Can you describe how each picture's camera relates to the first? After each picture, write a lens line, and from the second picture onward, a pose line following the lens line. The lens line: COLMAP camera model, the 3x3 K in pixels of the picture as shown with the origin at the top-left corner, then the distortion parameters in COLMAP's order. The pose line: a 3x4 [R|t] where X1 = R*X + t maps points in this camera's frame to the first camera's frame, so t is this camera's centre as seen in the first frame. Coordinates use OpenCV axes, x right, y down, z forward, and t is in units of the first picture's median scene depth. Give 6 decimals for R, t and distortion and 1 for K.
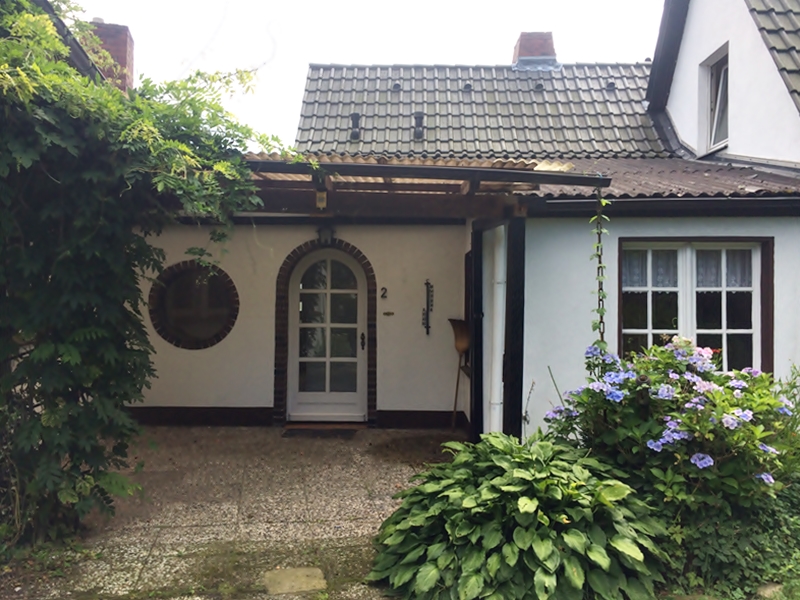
lens RADIAL K [[718.1, 0, 393.9], [0, 718.1, 287.0], [0, 0, 1]] dist [0.091592, -0.112937]
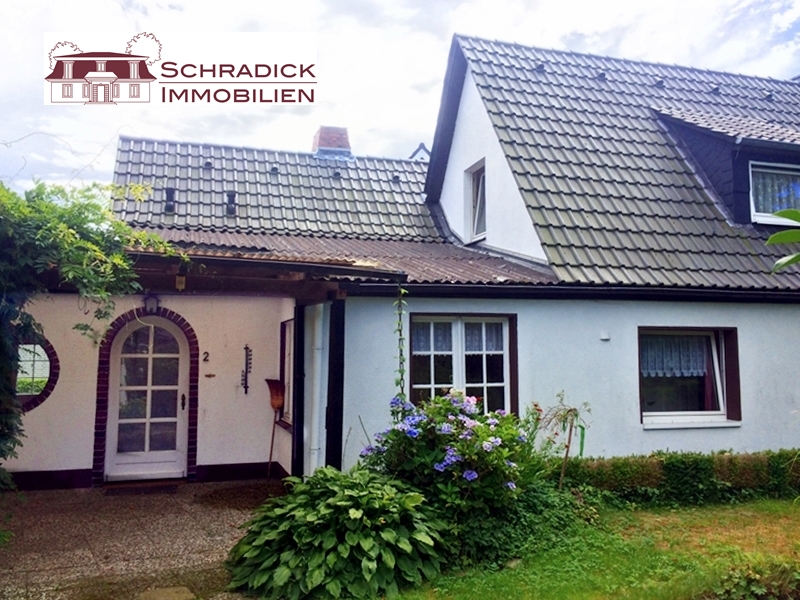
lens RADIAL K [[718.1, 0, 393.9], [0, 718.1, 287.0], [0, 0, 1]] dist [0.091592, -0.112937]
pose [[0.956284, 0.020369, 0.291728, -0.084783], [0.003509, 0.996700, -0.081094, -0.010164], [-0.292417, 0.078573, 0.953057, -0.200971]]
